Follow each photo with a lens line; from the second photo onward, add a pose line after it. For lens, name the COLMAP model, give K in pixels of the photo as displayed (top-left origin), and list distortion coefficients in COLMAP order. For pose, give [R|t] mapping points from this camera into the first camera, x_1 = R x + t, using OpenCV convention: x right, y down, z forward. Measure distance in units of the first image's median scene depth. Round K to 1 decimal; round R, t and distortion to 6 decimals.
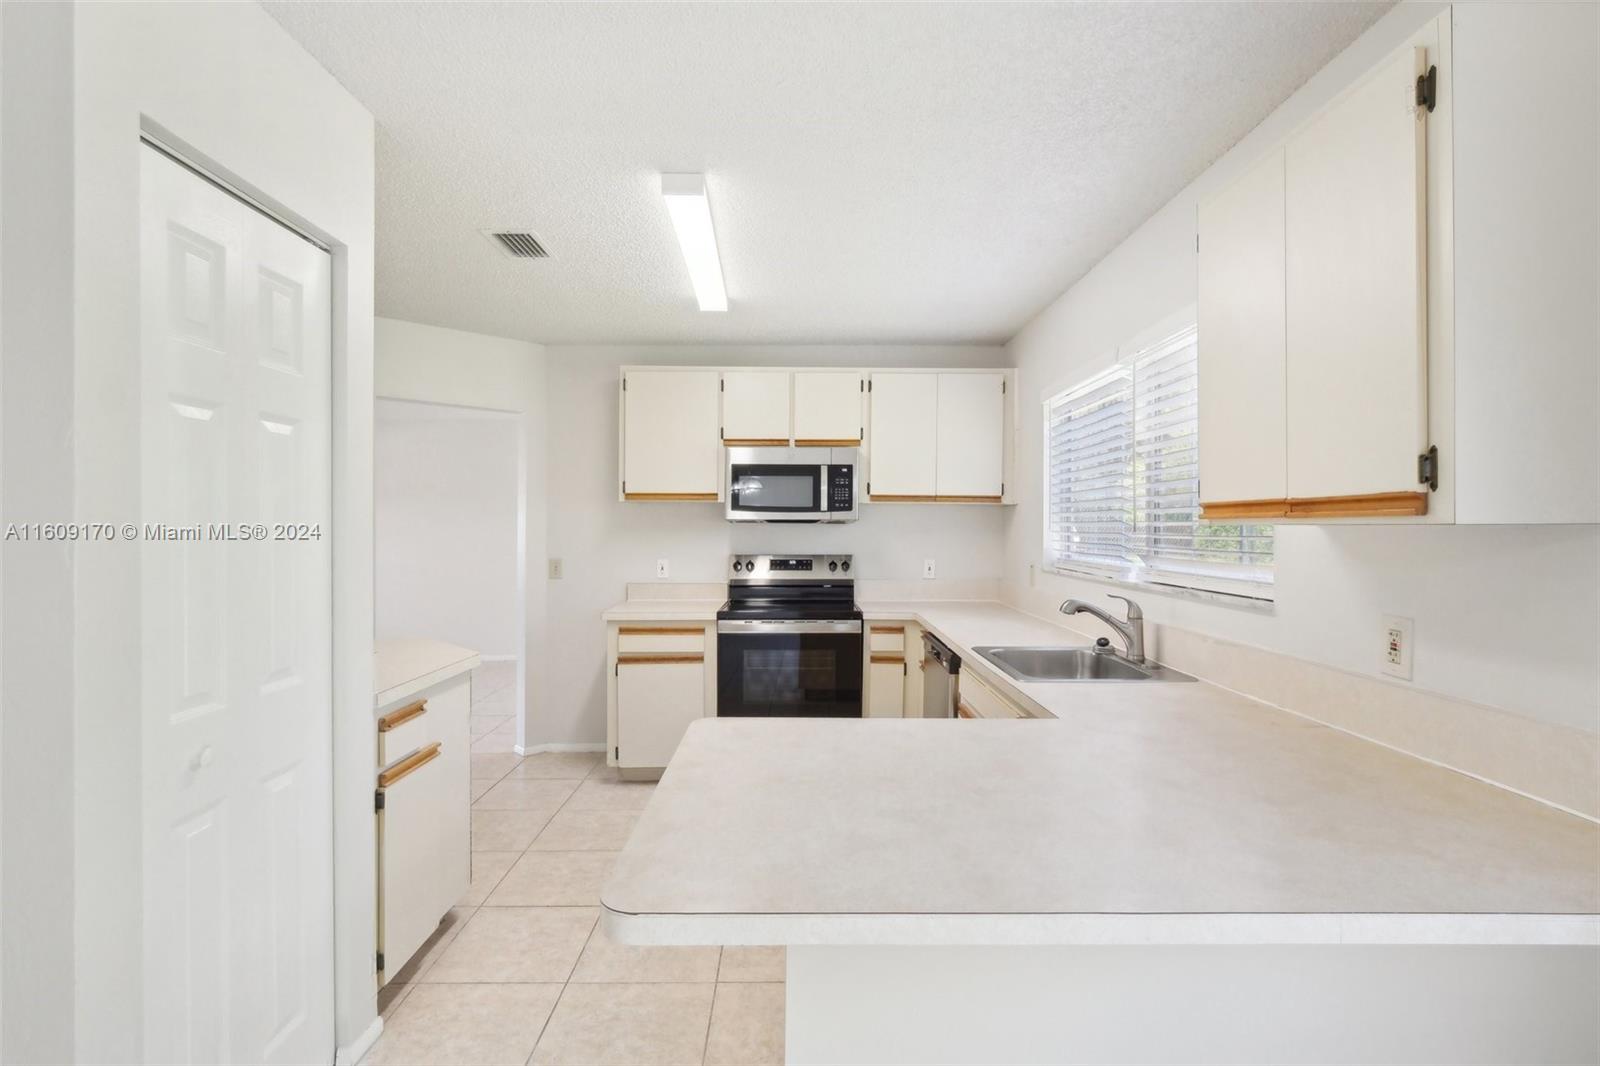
lens RADIAL K [[734.3, 0, 799.2], [0, 734.3, 526.3], [0, 0, 1]] dist [0.016191, -0.004006]
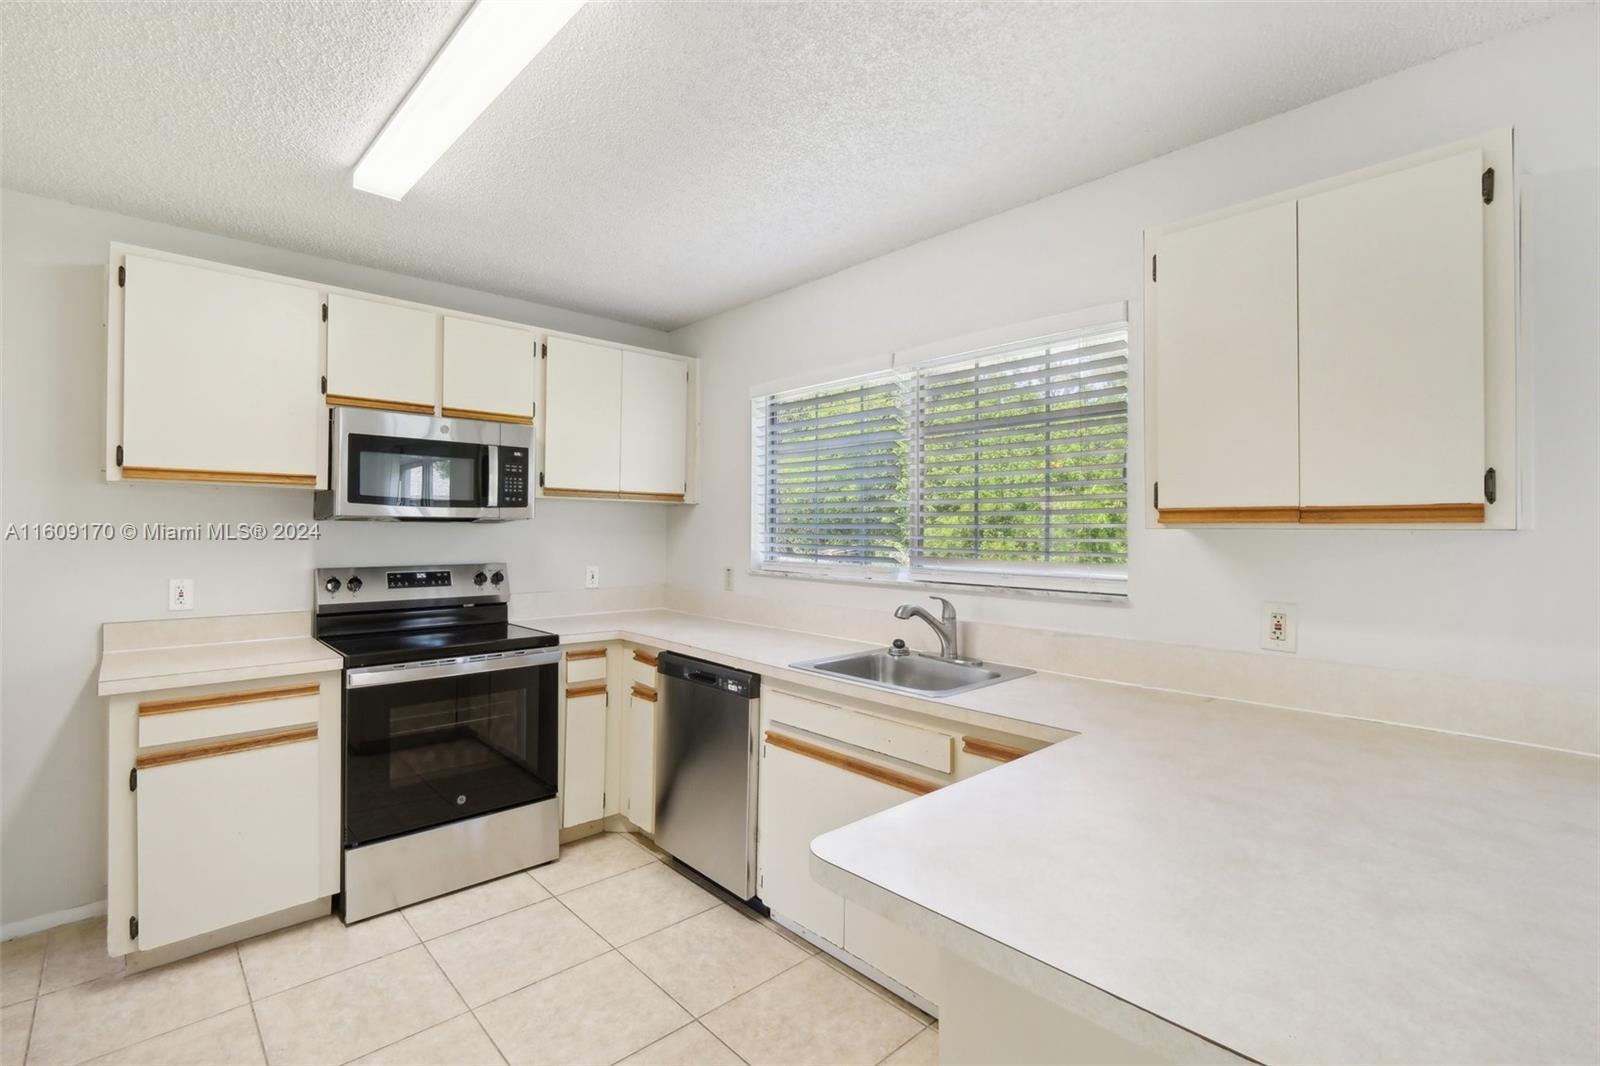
lens RADIAL K [[734.3, 0, 763.5], [0, 734.3, 528.6], [0, 0, 1]] dist [0.016191, -0.004006]
pose [[0.746080, 0.002774, 0.665850, -0.262457], [-0.004649, 0.999989, 0.001042, -0.000120], [-0.665840, -0.003873, 0.746085, 0.250938]]
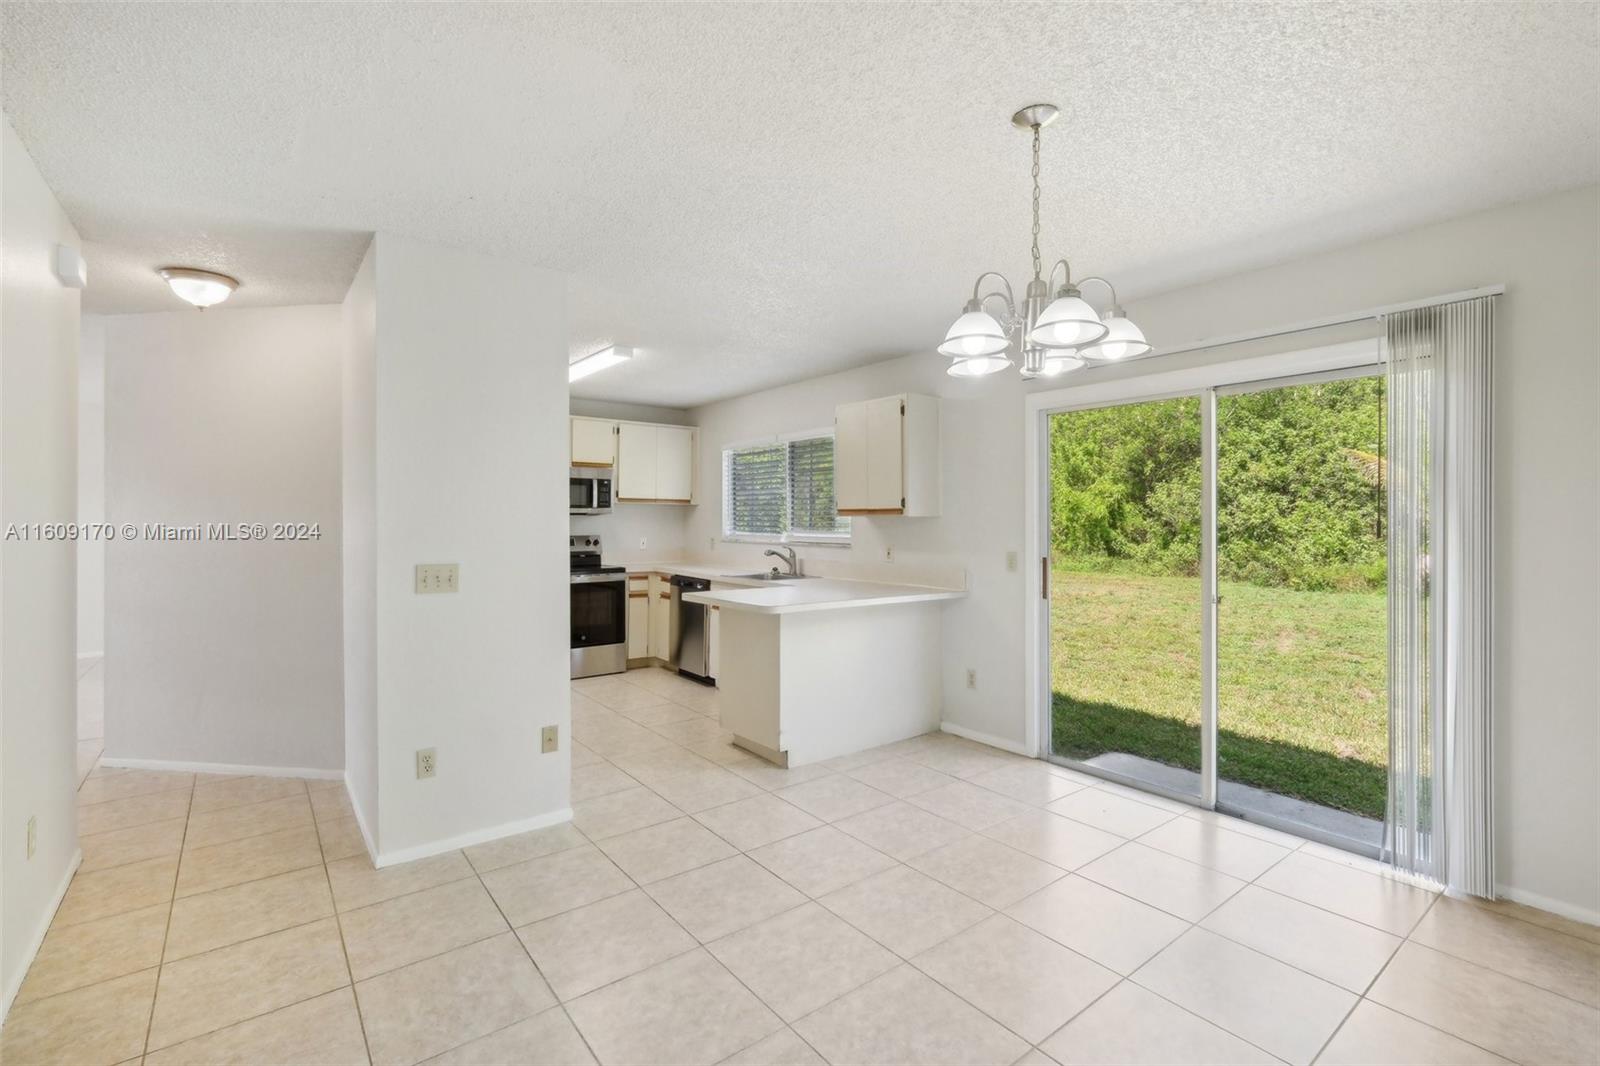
lens RADIAL K [[734.3, 0, 782.3], [0, 734.3, 528.1], [0, 0, 1]] dist [0.016191, -0.004006]
pose [[0.792934, -0.004477, 0.609290, -0.619638], [-0.002915, 0.999934, 0.011142, 0.004854], [-0.609300, -0.010611, 0.792869, -0.521637]]
